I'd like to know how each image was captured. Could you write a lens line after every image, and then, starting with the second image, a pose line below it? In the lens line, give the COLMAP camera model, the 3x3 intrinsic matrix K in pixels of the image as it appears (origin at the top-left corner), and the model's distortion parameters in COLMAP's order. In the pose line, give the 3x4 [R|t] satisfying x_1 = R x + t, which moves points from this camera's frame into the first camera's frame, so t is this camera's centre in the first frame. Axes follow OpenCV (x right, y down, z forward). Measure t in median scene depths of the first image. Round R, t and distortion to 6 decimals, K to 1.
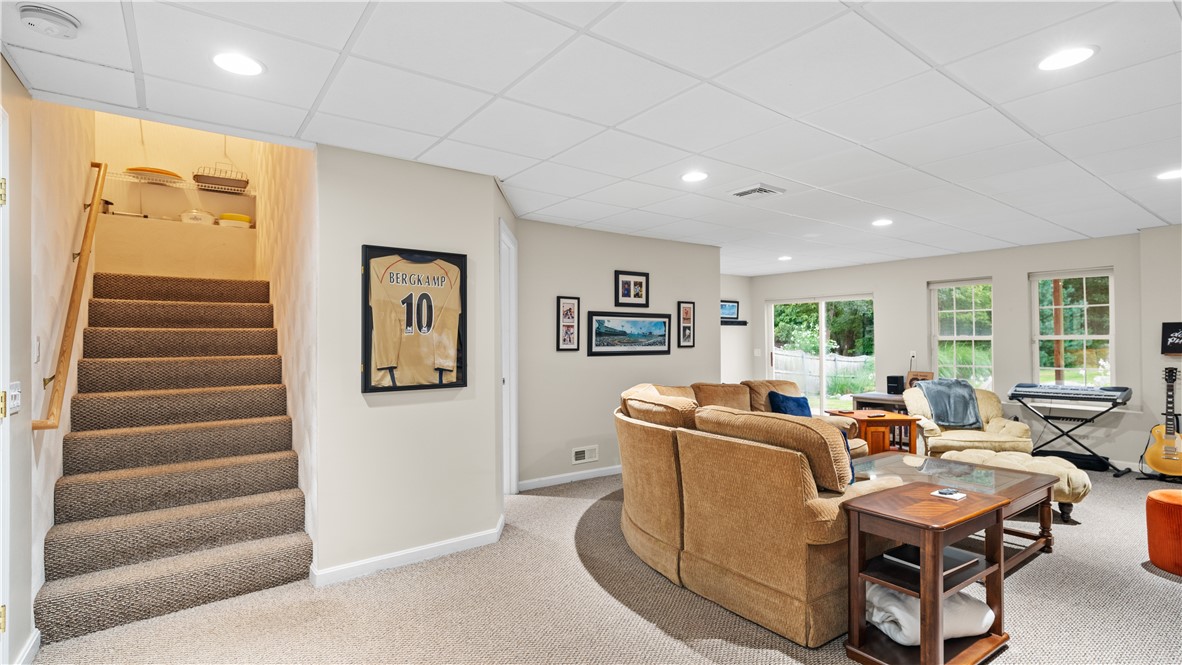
lens RADIAL K [[554.5, 0, 591.0], [0, 554.5, 332.5], [0, 0, 1]] dist [-0.020626, 0.010563]
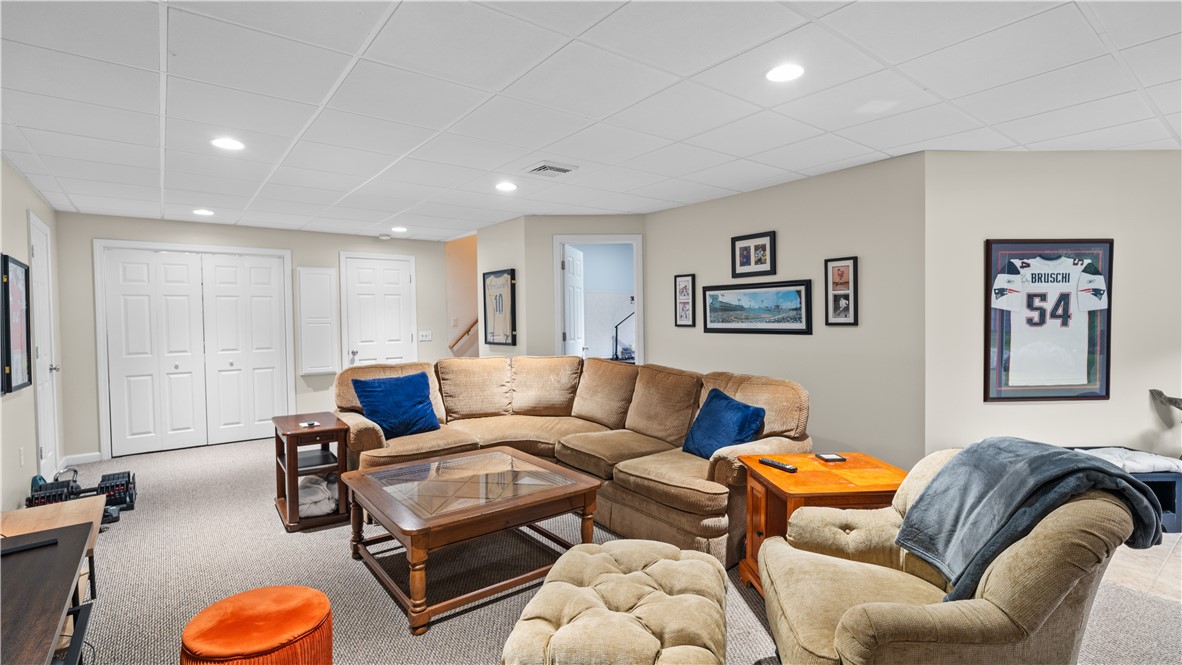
lens RADIAL K [[554.5, 0, 591.0], [0, 554.5, 332.5], [0, 0, 1]] dist [-0.020626, 0.010563]
pose [[0.017279, 0.028976, -0.999431, 0.931562], [0.026453, 0.999217, 0.029427, 0.008152], [0.999501, -0.026946, 0.016499, 0.750659]]
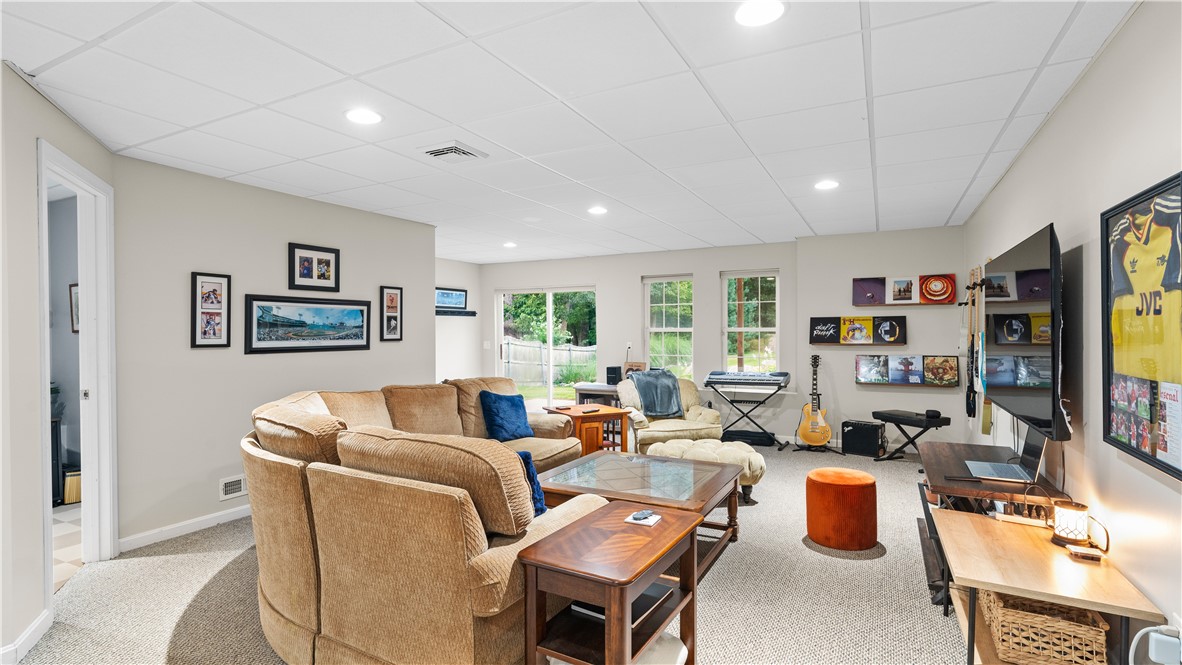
lens RADIAL K [[554.5, 0, 591.0], [0, 554.5, 332.5], [0, 0, 1]] dist [-0.020626, 0.010563]
pose [[0.902236, -0.001715, 0.431239, 0.091414], [-0.005451, 0.999867, 0.015382, -0.000646], [-0.431208, -0.016229, 0.902107, 0.118457]]
